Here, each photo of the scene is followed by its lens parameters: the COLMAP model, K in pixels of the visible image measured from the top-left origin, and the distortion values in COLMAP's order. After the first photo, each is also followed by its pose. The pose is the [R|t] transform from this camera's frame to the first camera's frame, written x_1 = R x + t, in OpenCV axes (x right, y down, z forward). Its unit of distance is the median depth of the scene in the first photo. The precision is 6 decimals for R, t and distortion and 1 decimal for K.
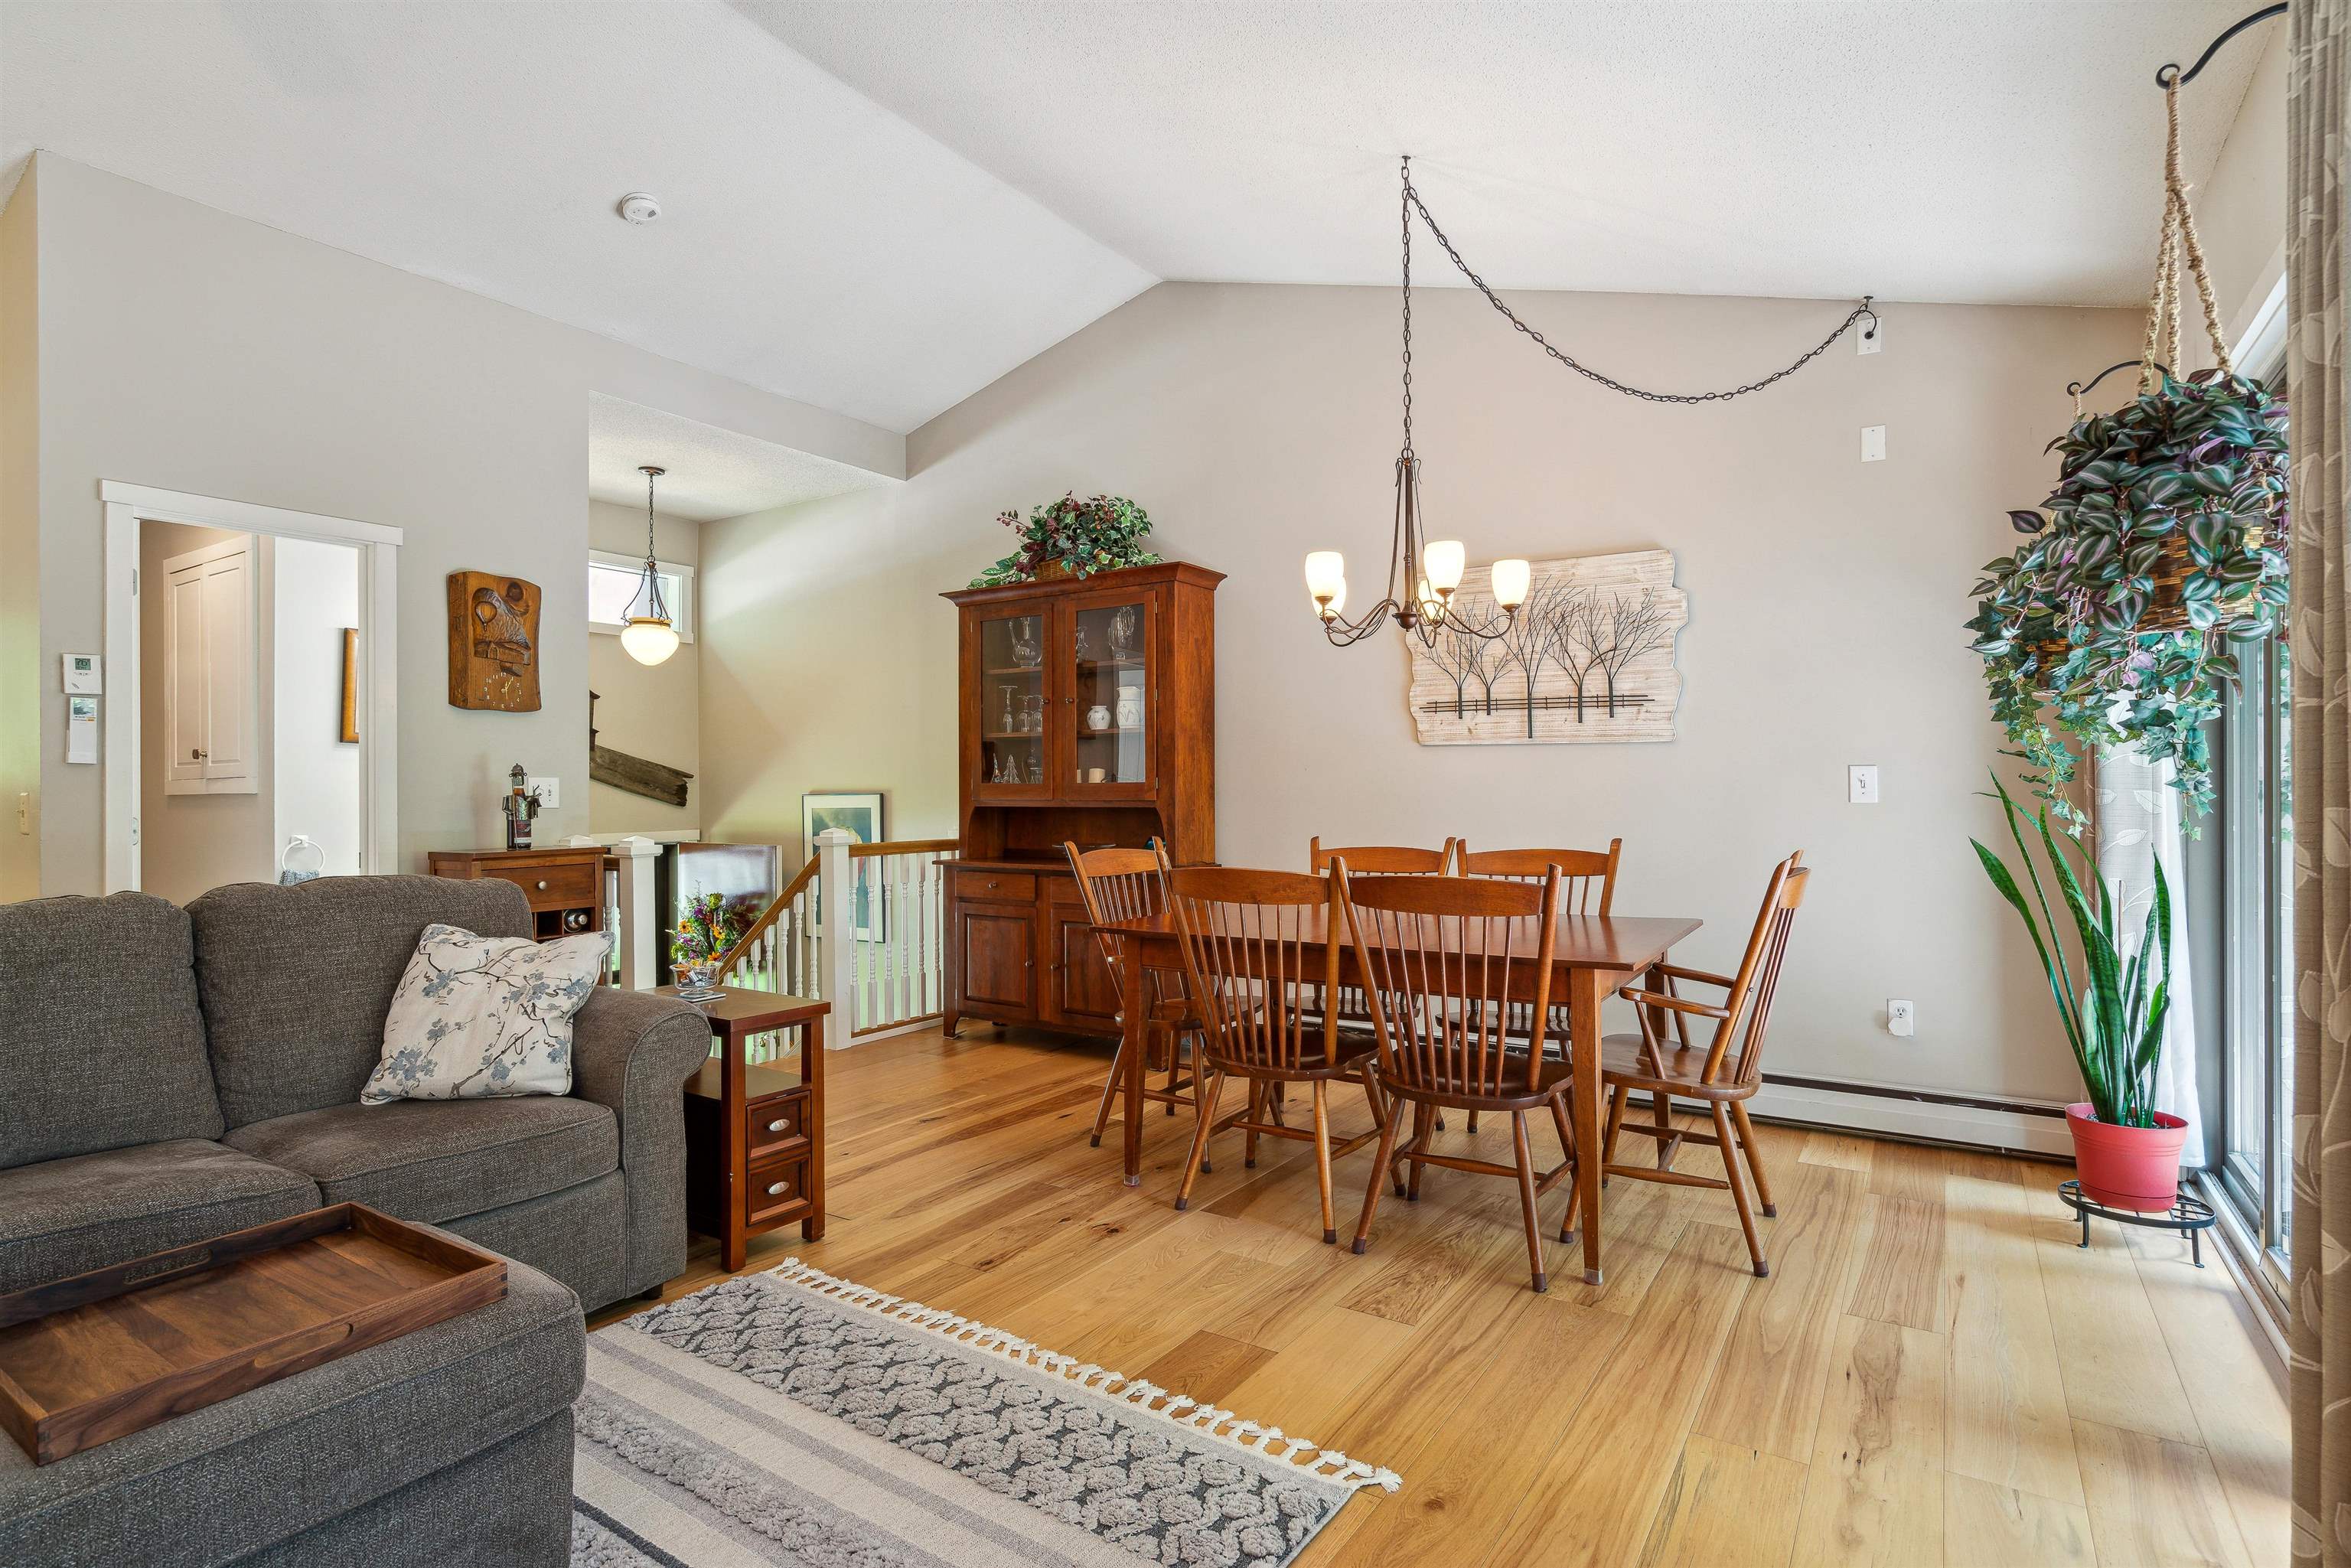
lens RADIAL K [[1259.3, 0, 1169.7], [0, 1259.3, 782.2], [0, 0, 1]] dist [0.000249, 0.000089]
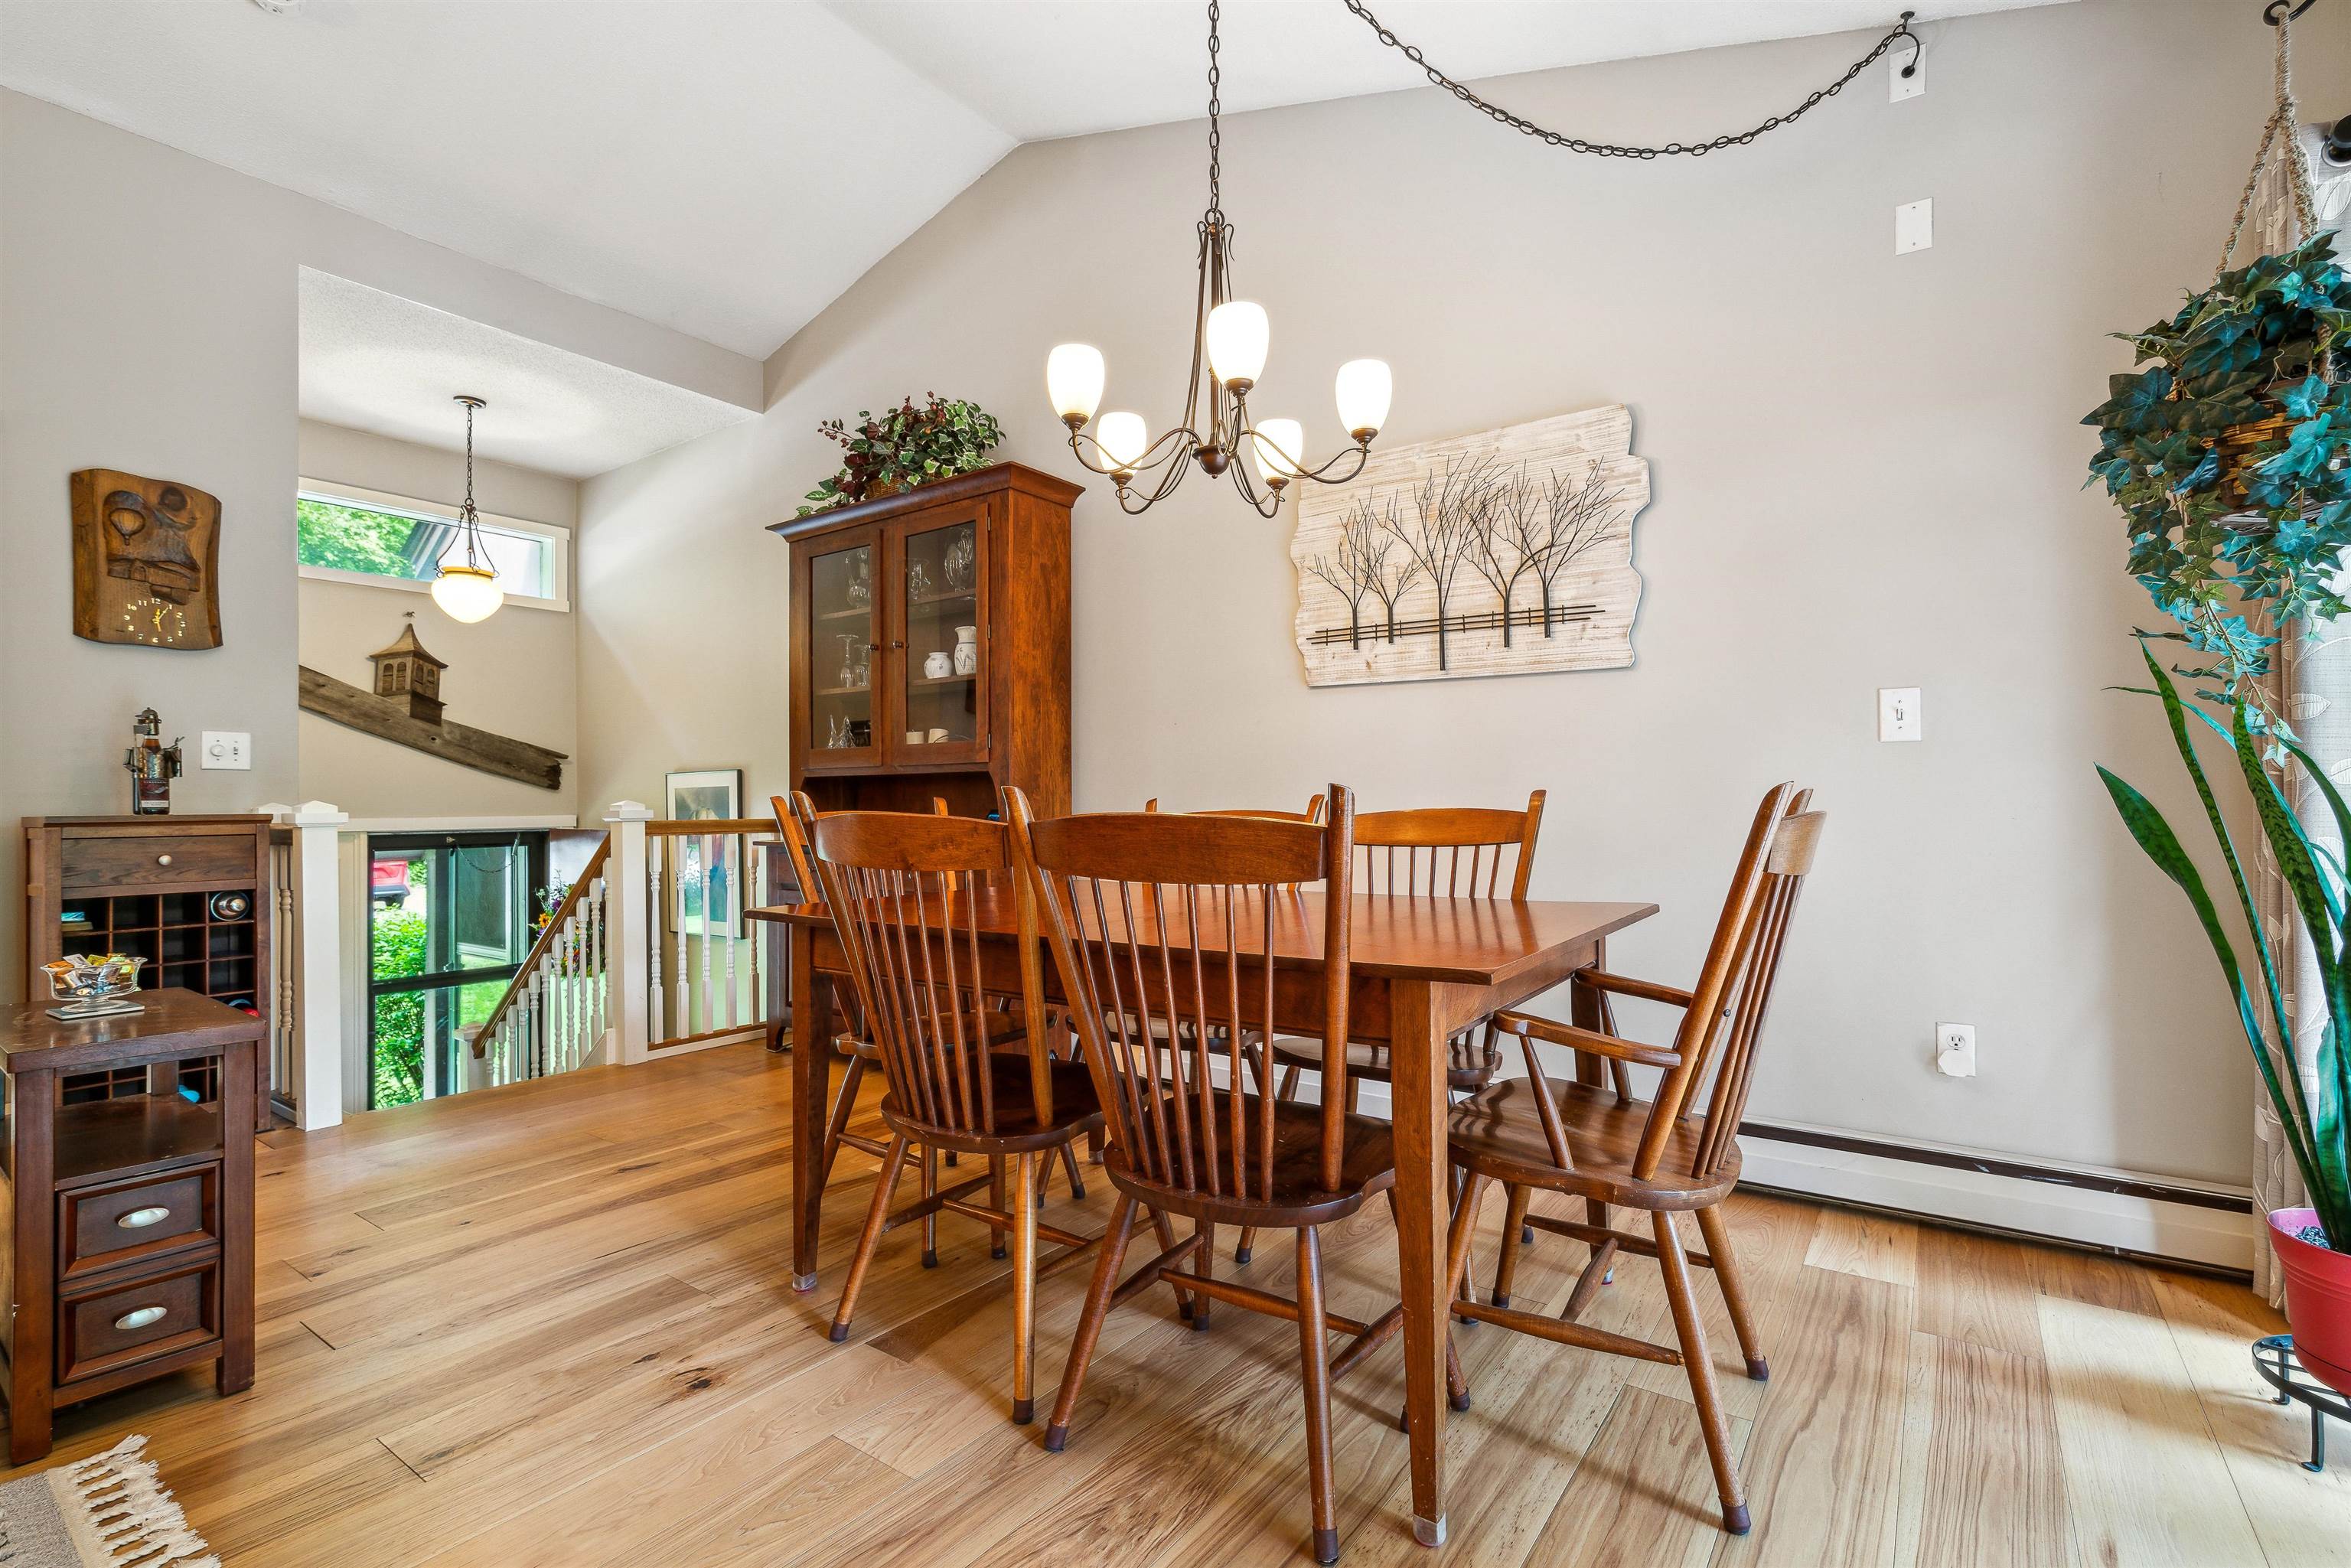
lens RADIAL K [[1106.1, 0, 1184.4], [0, 1106.1, 806.1], [0, 0, 1]] dist [-0.003844, 0.001300]
pose [[0.998824, -0.001029, -0.048462, 0.189479], [0.001112, 0.999998, 0.001703, 0.052752], [0.048460, -0.001755, 0.998824, 0.379801]]
